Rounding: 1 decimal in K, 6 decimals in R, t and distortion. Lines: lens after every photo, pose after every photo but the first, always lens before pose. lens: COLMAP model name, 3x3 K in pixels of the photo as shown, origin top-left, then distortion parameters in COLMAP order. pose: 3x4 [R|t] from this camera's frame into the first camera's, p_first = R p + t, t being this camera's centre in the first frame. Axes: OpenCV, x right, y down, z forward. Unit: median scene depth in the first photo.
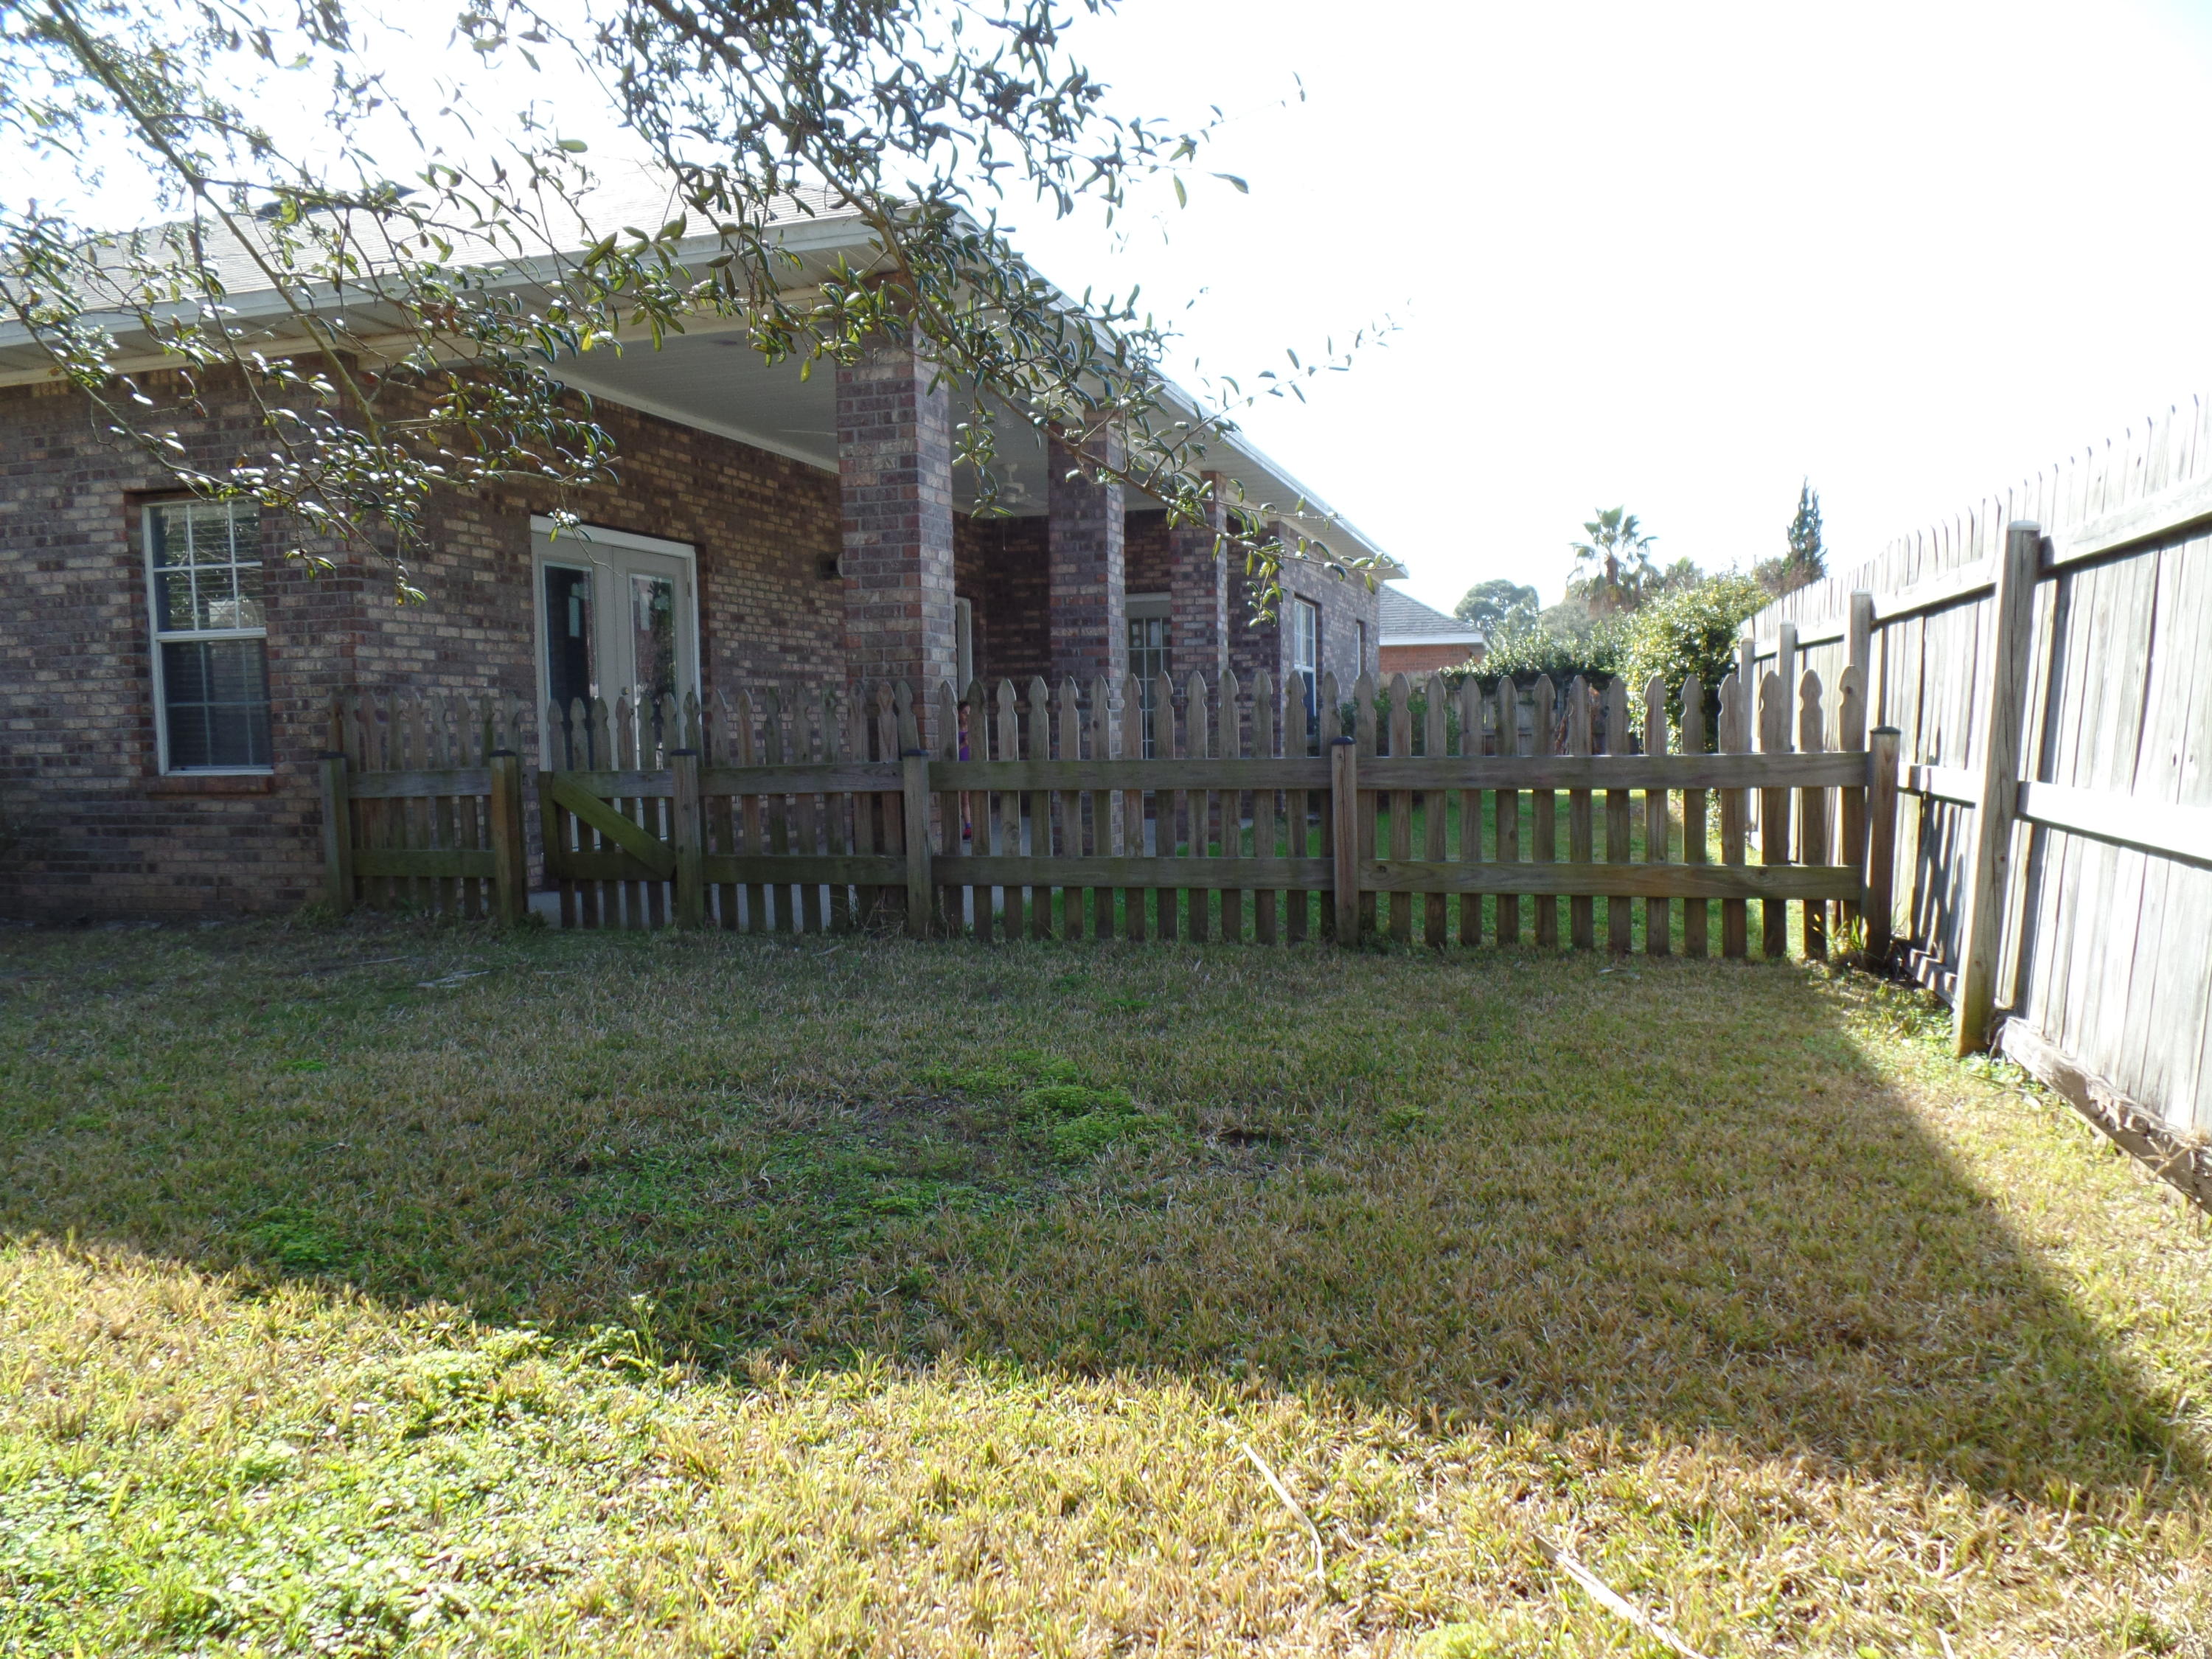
lens RADIAL K [[1547.3, 0, 1110.1], [0, 1547.3, 823.9], [0, 0, 1]] dist [0.003670, 0.004681]
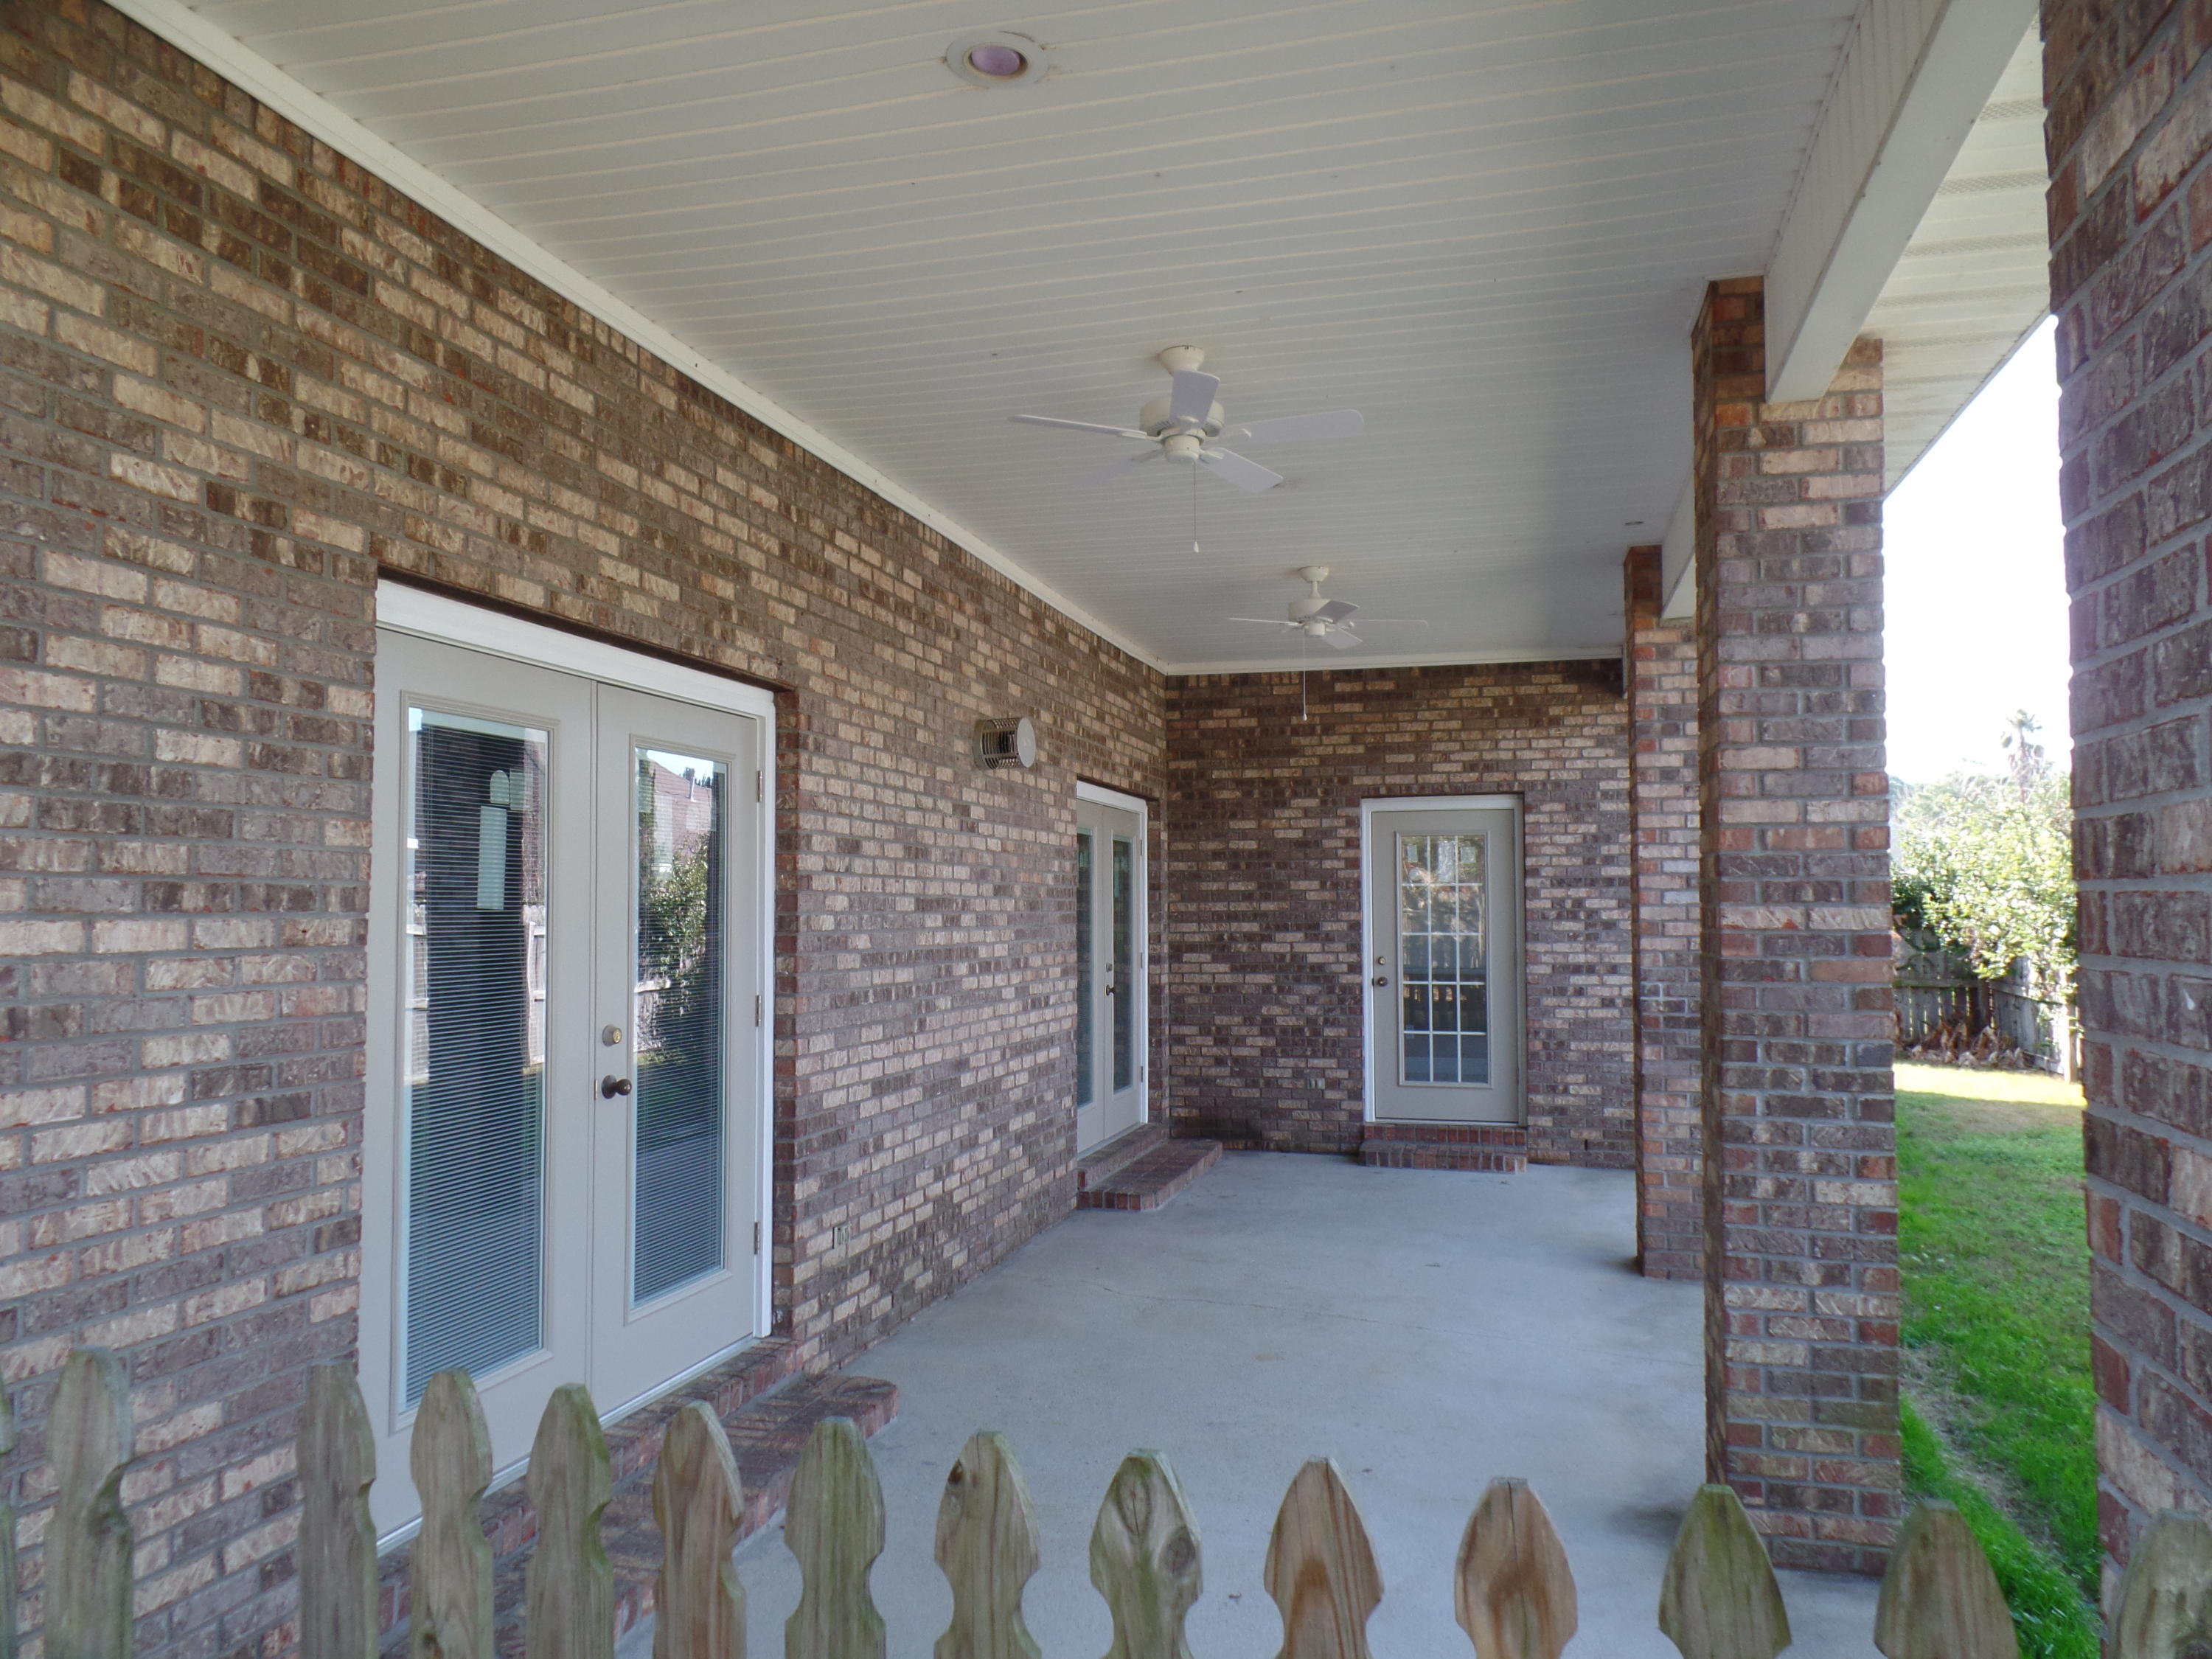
lens RADIAL K [[1547.3, 0, 1109.0], [0, 1547.3, 835.6], [0, 0, 1]] dist [0.003670, 0.004681]
pose [[0.999187, 0.016098, 0.036953, -0.246294], [-0.011896, 0.993724, -0.111229, -0.116643], [-0.038512, 0.110699, 0.993107, 0.726857]]
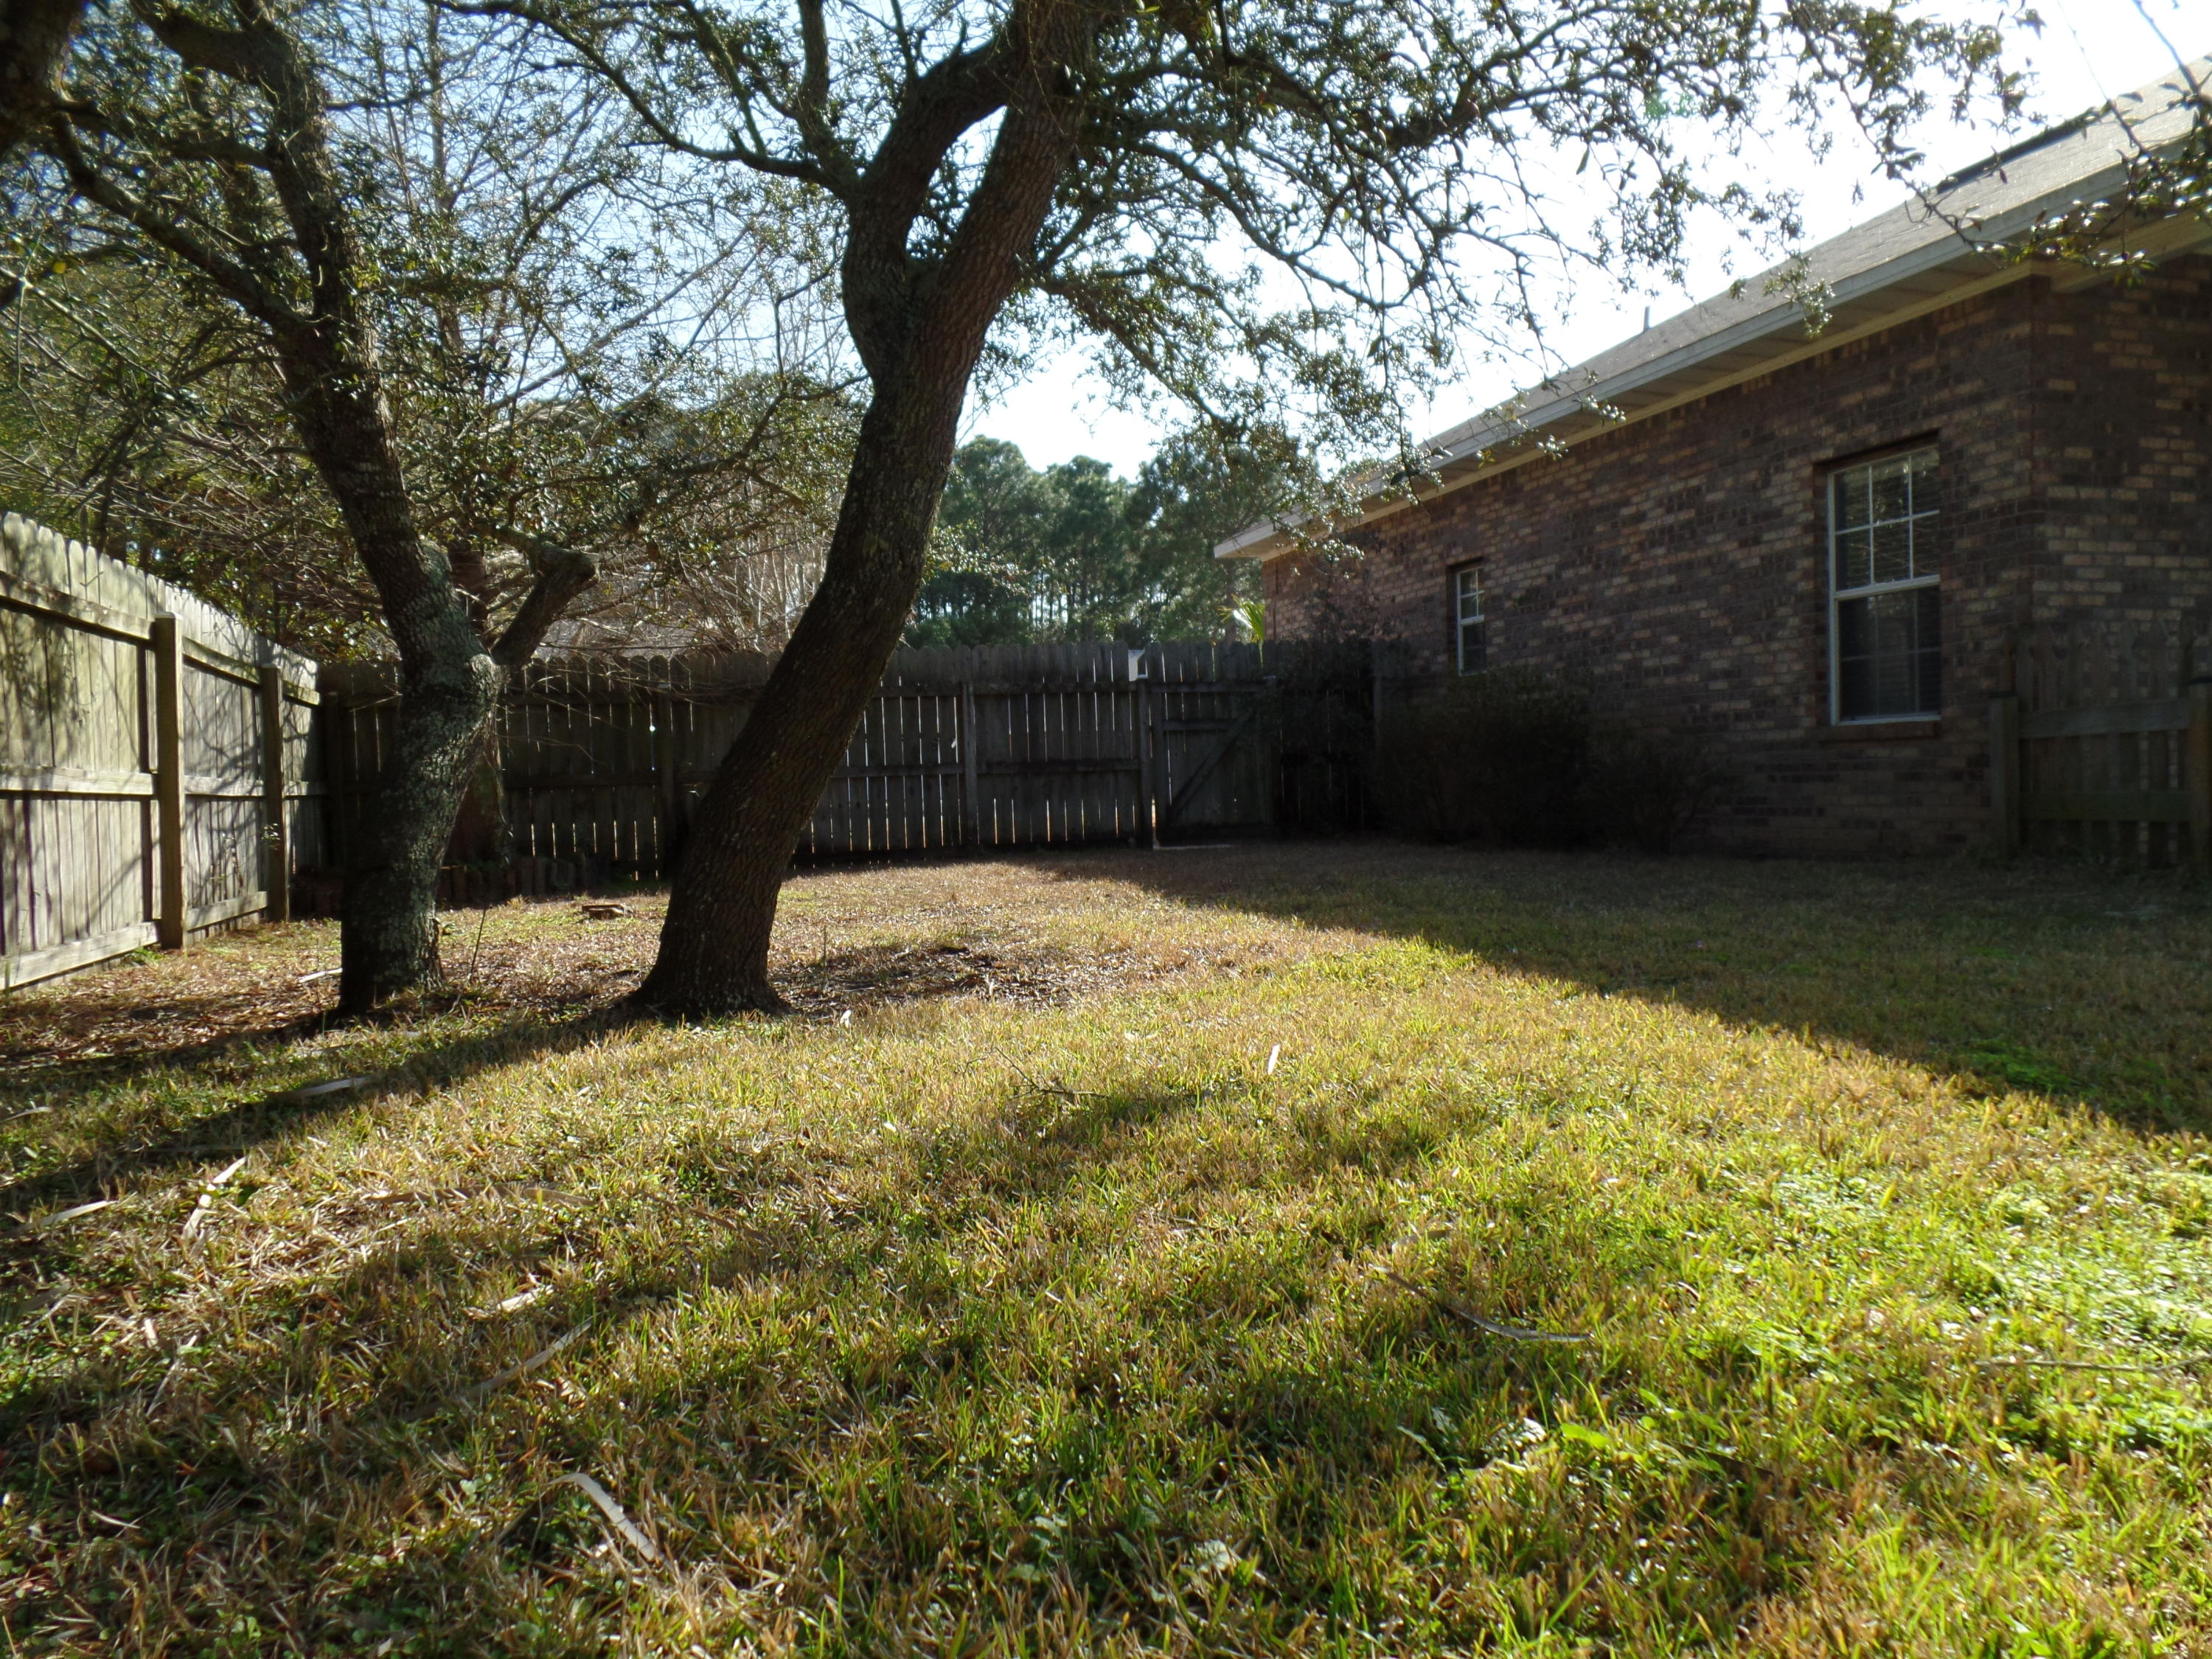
lens RADIAL K [[1547.3, 0, 1113.6], [0, 1547.3, 840.6], [0, 0, 1]] dist [0.003670, 0.004681]
pose [[0.576592, 0.027478, -0.816570, -0.023254], [-0.038993, 0.999221, 0.006091, 0.061421], [0.816101, 0.028329, 0.577214, -0.020287]]
